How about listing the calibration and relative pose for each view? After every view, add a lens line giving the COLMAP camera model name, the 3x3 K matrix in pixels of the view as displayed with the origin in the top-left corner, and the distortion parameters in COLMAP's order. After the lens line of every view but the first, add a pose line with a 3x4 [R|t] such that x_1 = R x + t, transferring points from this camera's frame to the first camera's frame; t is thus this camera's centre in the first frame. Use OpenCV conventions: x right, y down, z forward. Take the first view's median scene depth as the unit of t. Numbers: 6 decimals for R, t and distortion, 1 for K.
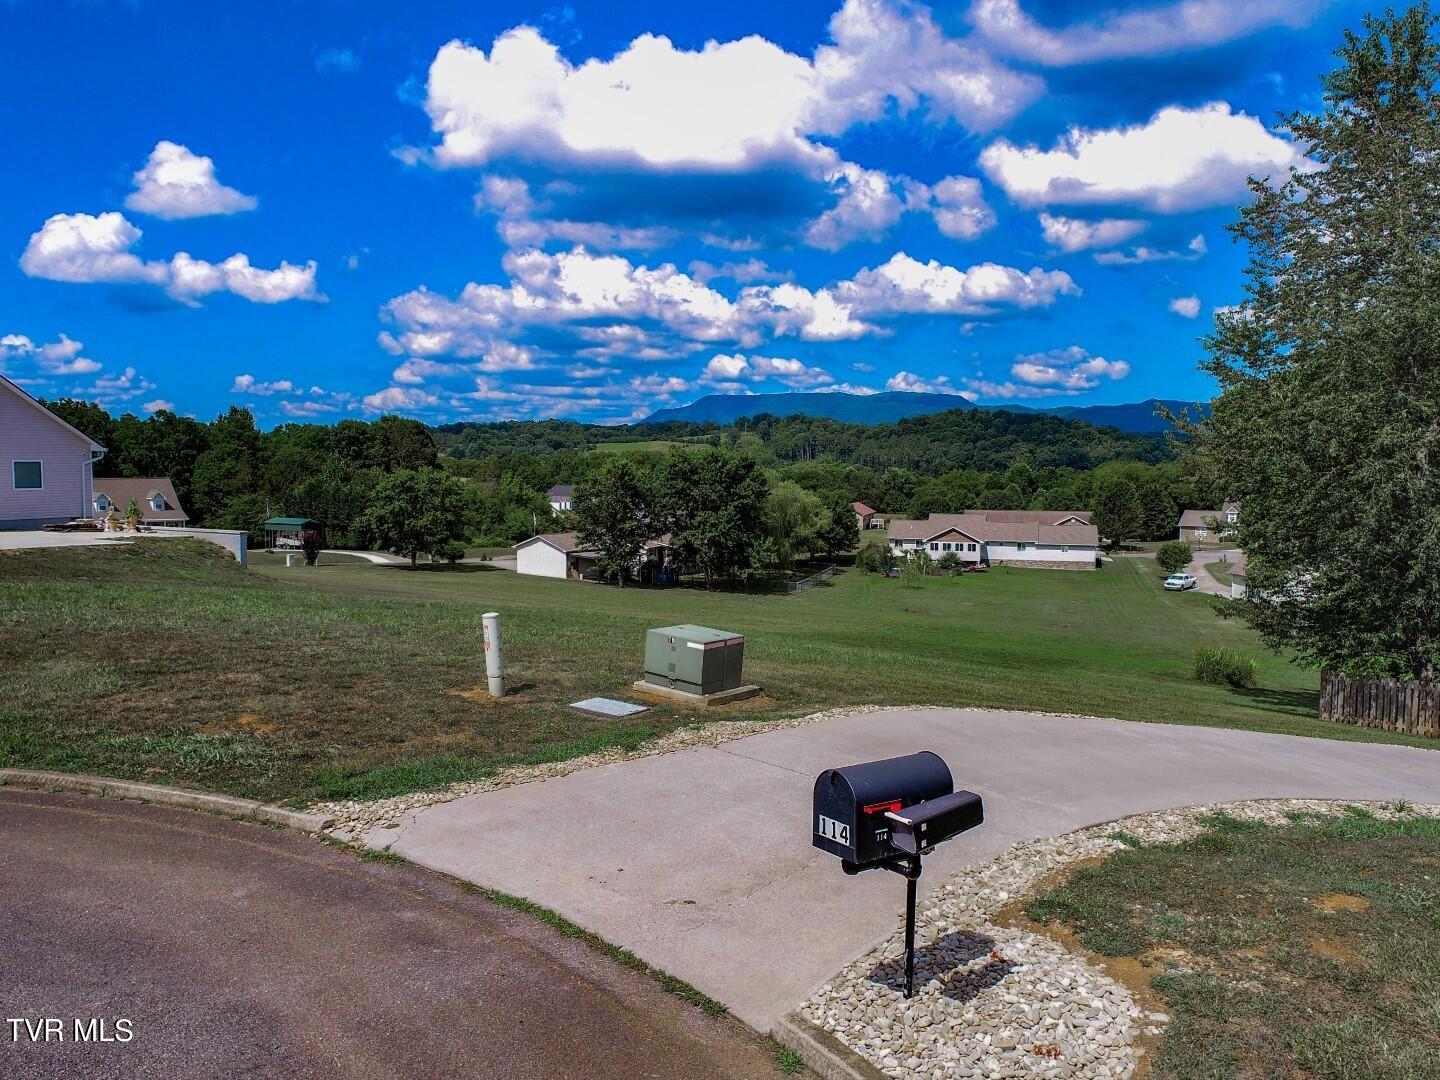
lens RADIAL K [[1088.1, 0, 721.9], [0, 1088.1, 538.9], [0, 0, 1]] dist [-0.006273, -0.000647]
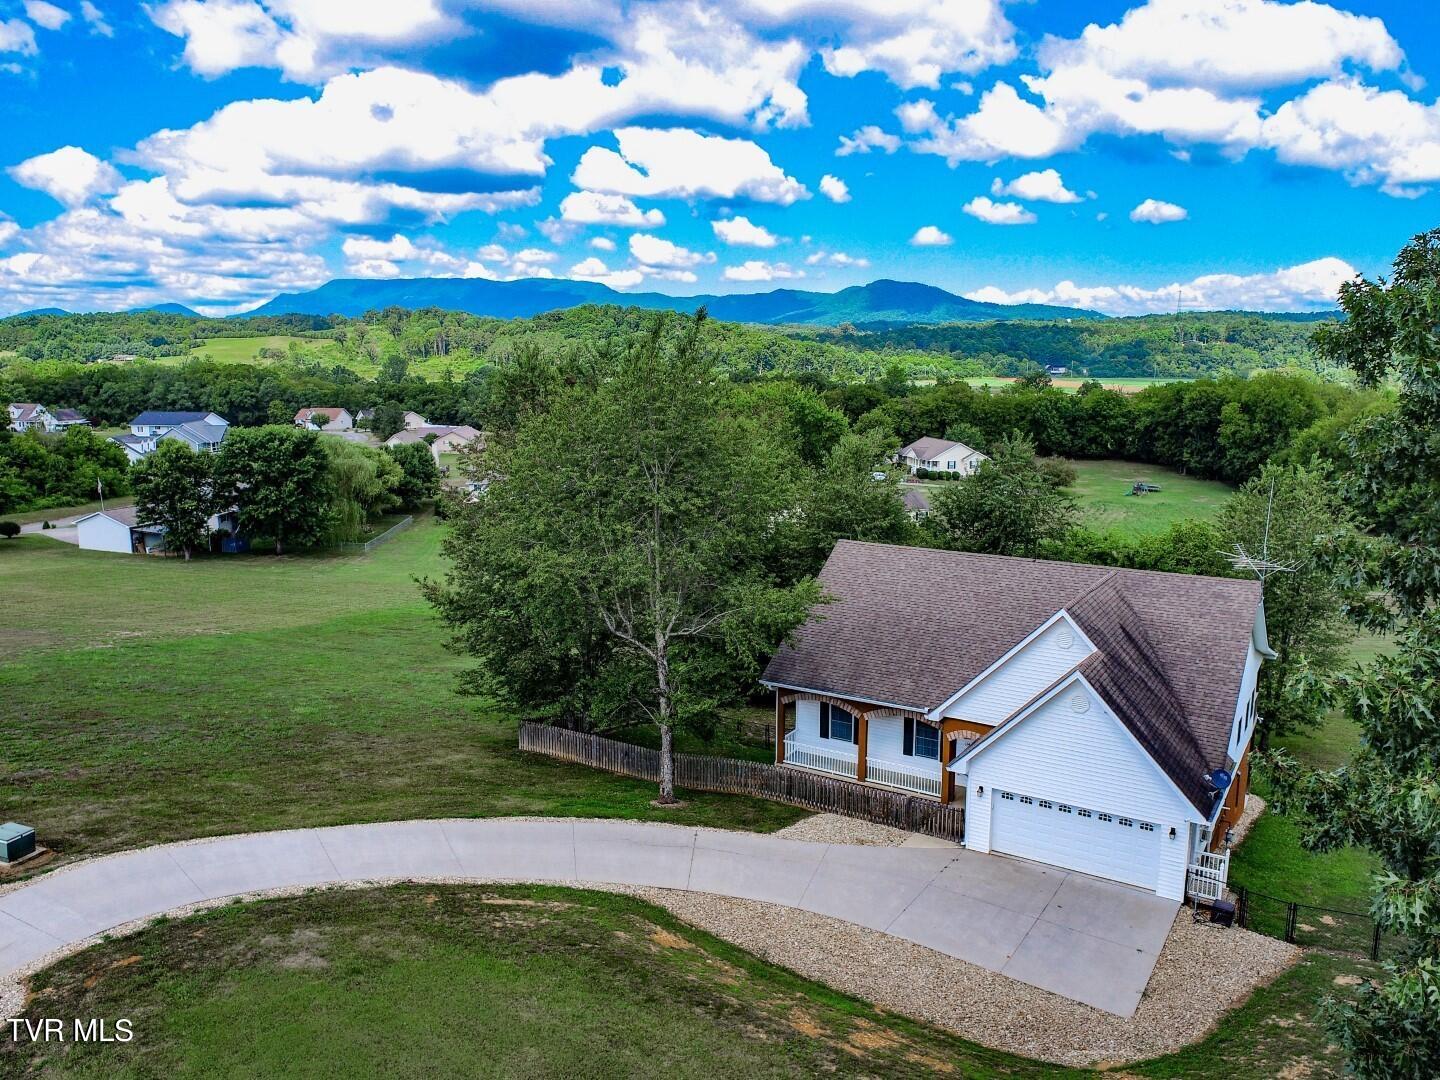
lens RADIAL K [[1088.1, 0, 721.1], [0, 1088.1, 547.1], [0, 0, 1]] dist [-0.006273, -0.000647]
pose [[0.950768, -0.059052, 0.304224, 0.076747], [0.024369, 0.992884, 0.116568, -0.075621], [-0.308943, -0.103415, 0.945441, -0.154873]]
